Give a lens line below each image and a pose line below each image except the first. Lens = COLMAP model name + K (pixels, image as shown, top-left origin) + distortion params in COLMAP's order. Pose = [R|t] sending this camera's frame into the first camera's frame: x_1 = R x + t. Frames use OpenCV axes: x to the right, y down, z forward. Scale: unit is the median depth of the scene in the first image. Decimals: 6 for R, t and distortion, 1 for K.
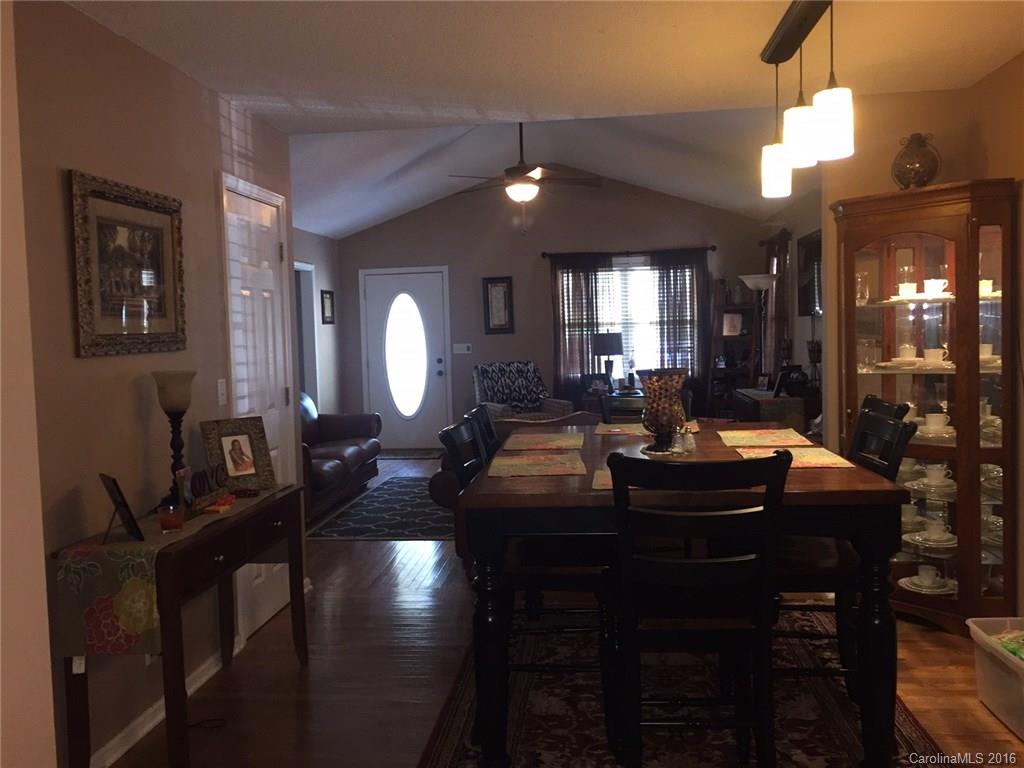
lens RADIAL K [[880.2, 0, 511.7], [0, 880.2, 378.4], [0, 0, 1]] dist [0.079330, -0.119734]
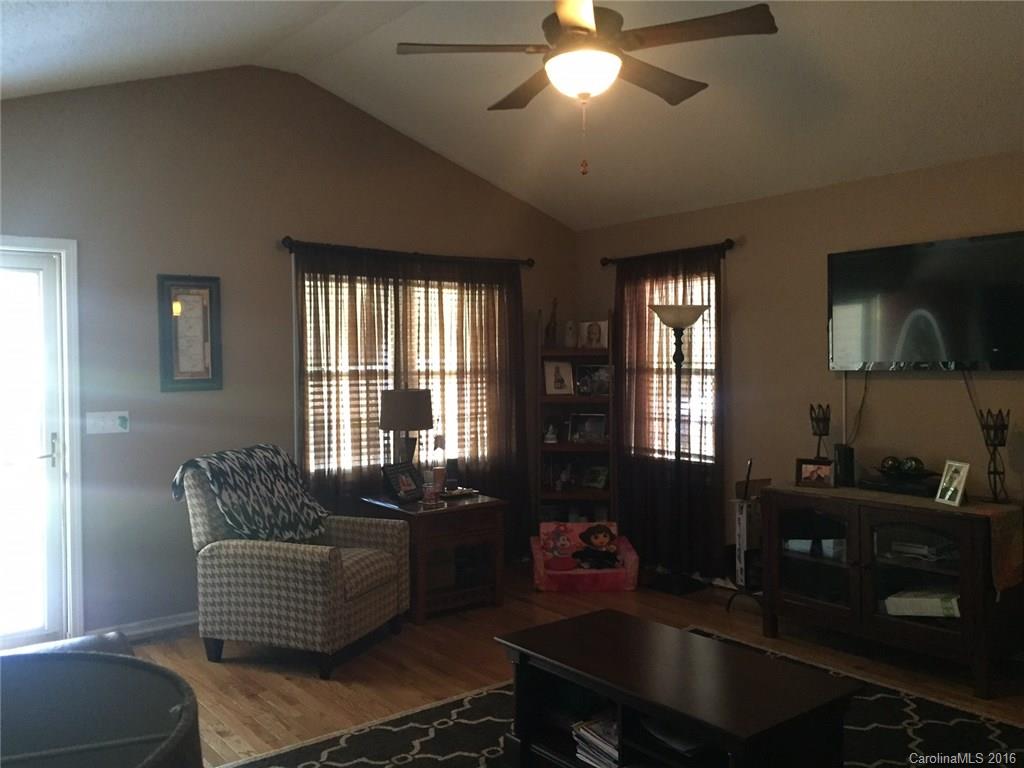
lens RADIAL K [[880.2, 0, 511.7], [0, 880.2, 378.4], [0, 0, 1]] dist [0.079330, -0.119734]
pose [[0.722197, 0.010221, 0.691612, -0.235408], [0.029491, 0.998527, -0.045552, -0.030112], [-0.691059, 0.053294, 0.720831, 0.526837]]
